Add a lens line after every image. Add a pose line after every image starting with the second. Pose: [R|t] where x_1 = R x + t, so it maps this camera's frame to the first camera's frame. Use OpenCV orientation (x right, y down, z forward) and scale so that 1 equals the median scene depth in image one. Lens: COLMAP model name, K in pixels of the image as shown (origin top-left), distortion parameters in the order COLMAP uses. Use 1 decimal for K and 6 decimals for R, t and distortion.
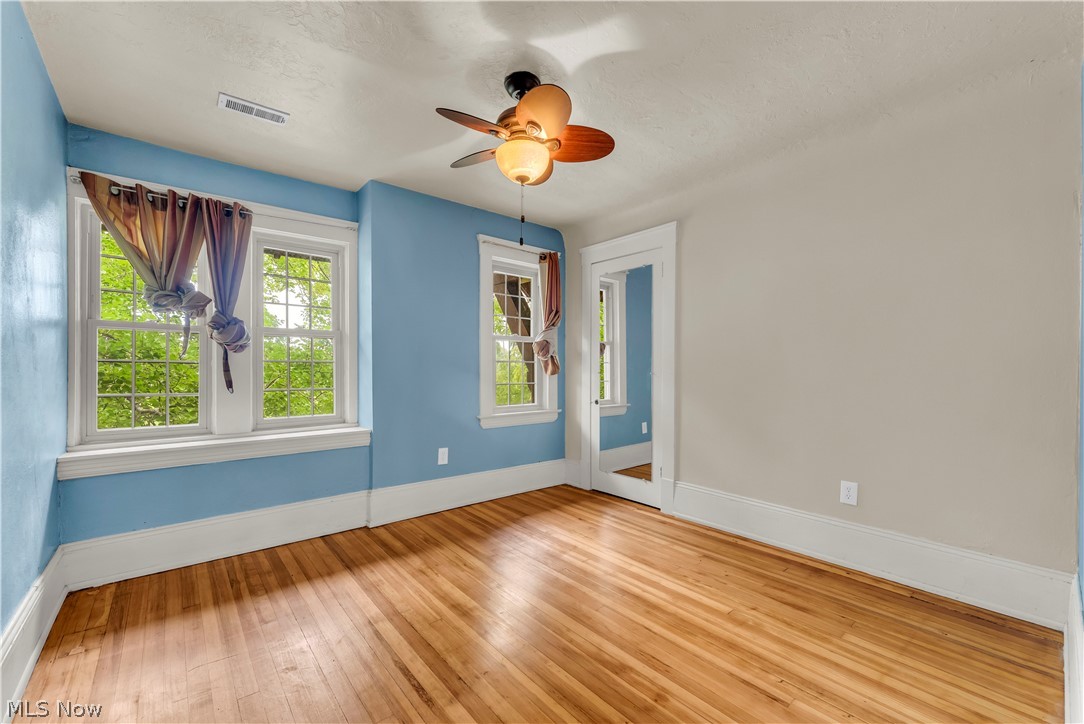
lens RADIAL K [[442.3, 0, 540.9], [0, 442.3, 364.0], [0, 0, 1]] dist [-0.000020, -0.000542]
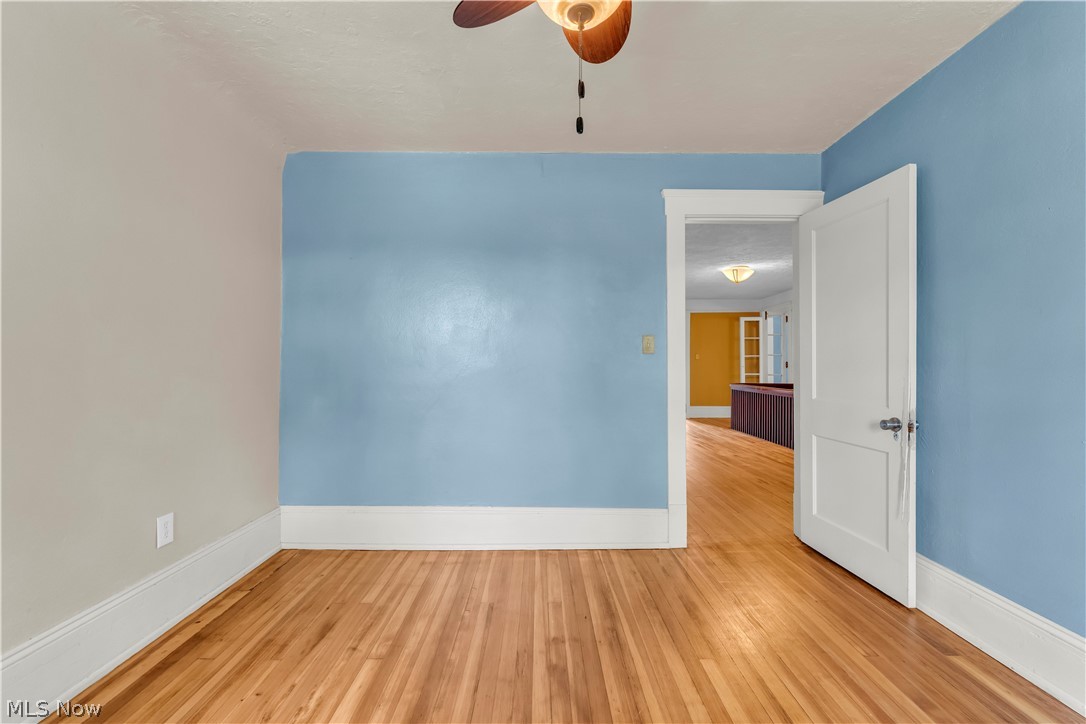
lens RADIAL K [[443.1, 0, 540.9], [0, 443.1, 361.8], [0, 0, 1]] dist [-0.000020, -0.000542]
pose [[-0.771113, 0.000263, 0.636698, -0.392268], [-0.010594, 0.999856, -0.013243, 0.012506], [-0.636610, -0.016957, -0.771000, 1.677049]]
